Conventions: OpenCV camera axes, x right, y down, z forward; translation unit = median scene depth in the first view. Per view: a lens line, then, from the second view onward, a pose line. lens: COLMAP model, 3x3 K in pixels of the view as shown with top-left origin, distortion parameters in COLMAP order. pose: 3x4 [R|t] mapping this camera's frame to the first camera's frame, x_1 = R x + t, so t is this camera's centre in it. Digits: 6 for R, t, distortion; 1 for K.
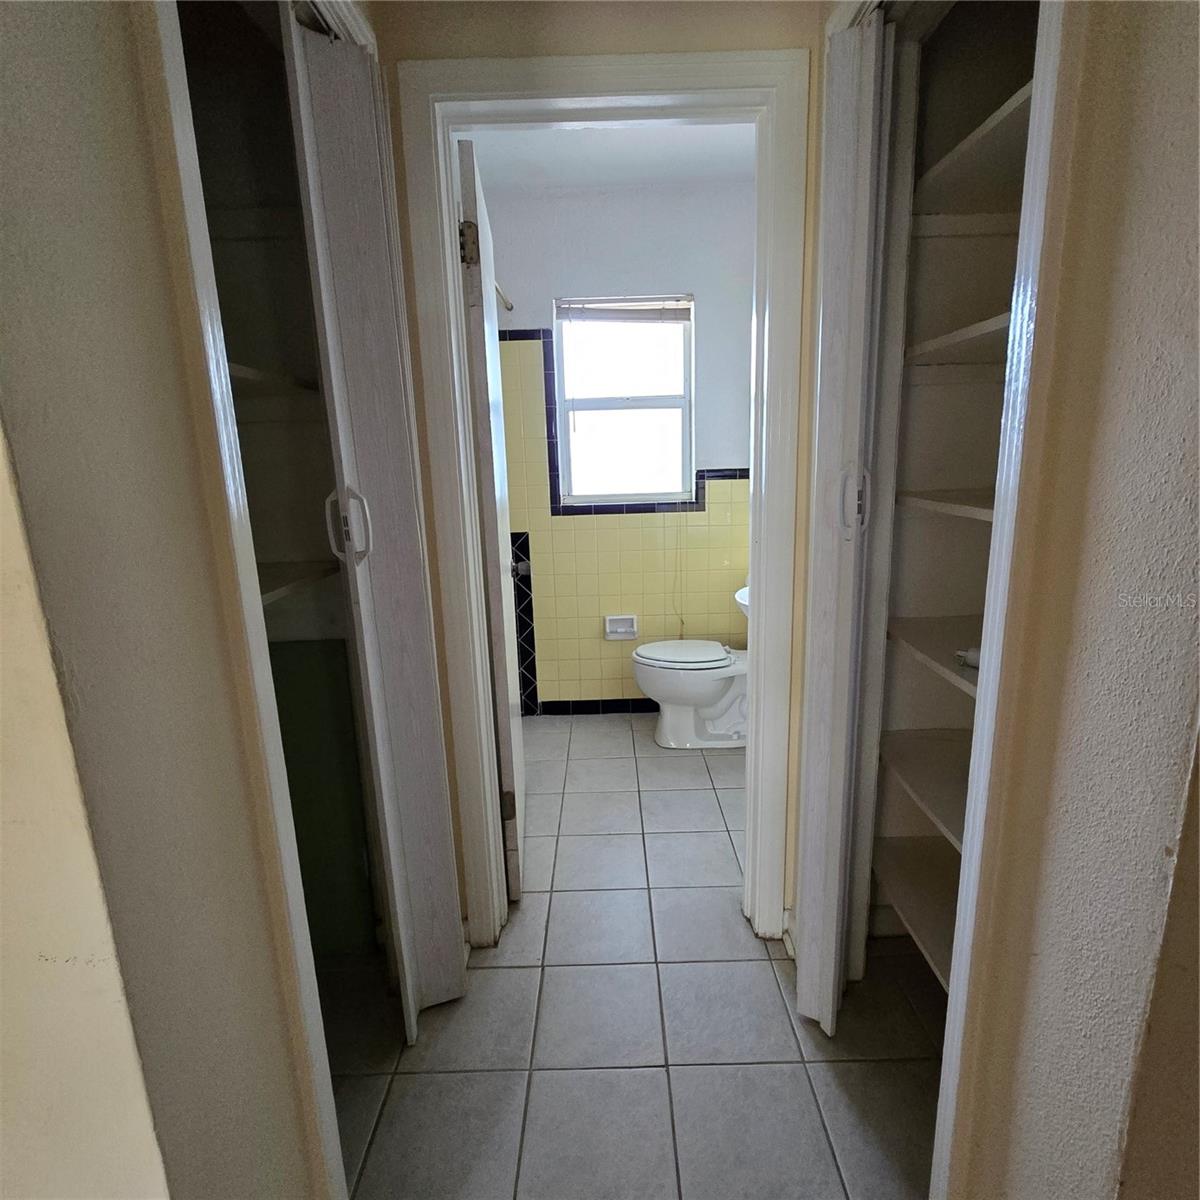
lens RADIAL K [[658.9, 0, 602.2], [0, 658.9, 598.8], [0, 0, 1]] dist [0.005396, 0.004087]
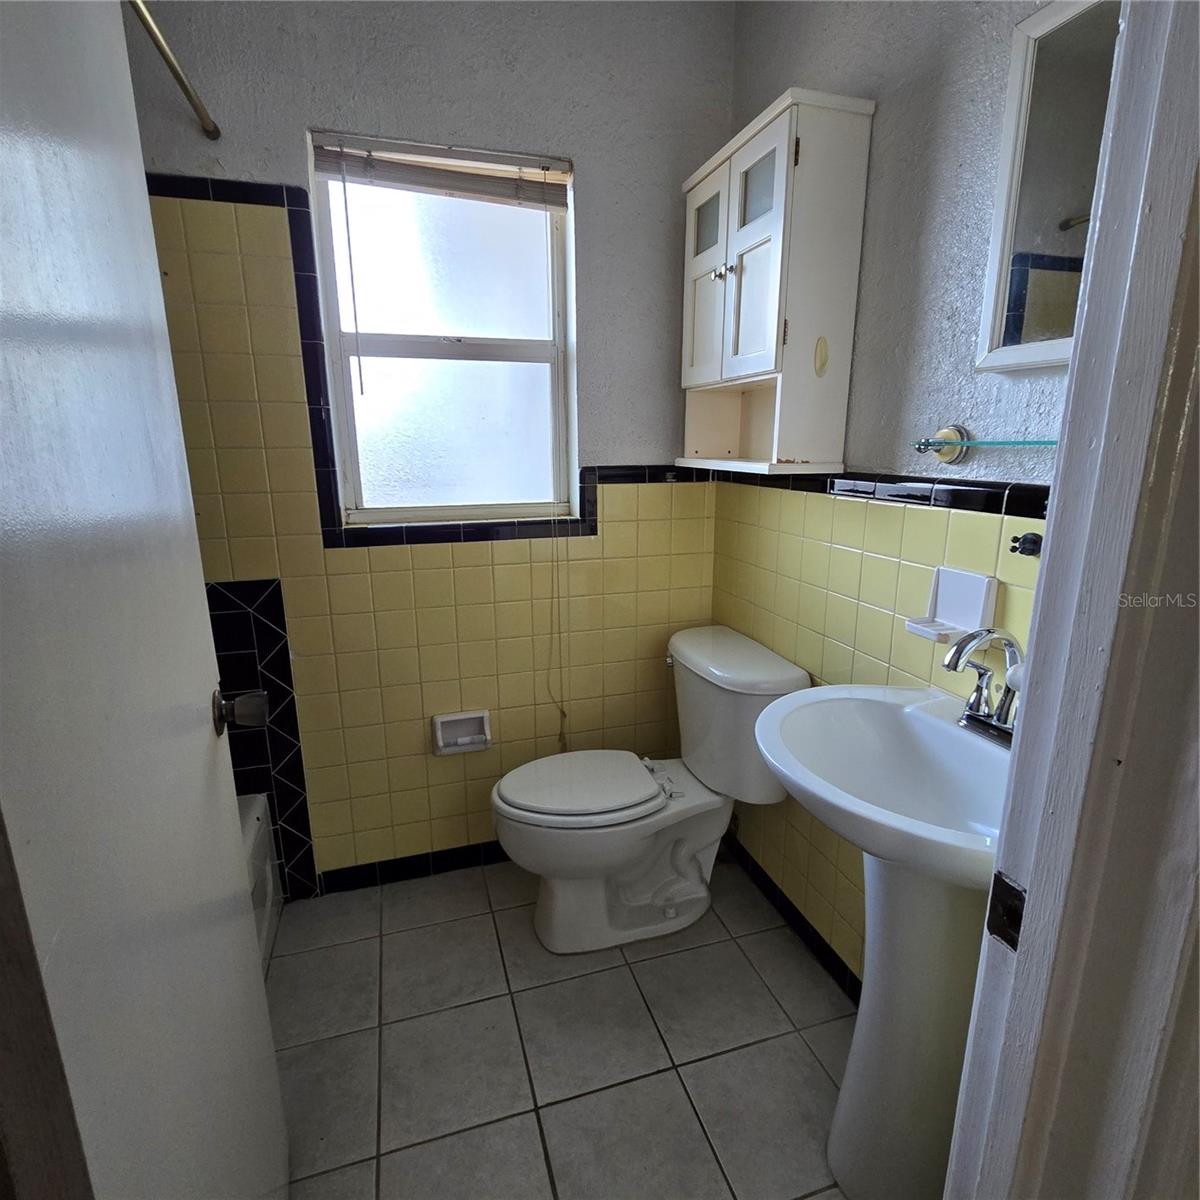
lens RADIAL K [[658.9, 0, 598.9], [0, 658.9, 602.4], [0, 0, 1]] dist [0.005396, 0.004087]
pose [[0.953968, -0.045736, 0.296402, -0.024979], [0.040845, 0.998908, 0.022675, -0.084364], [-0.297115, -0.009524, 0.954794, 0.415950]]
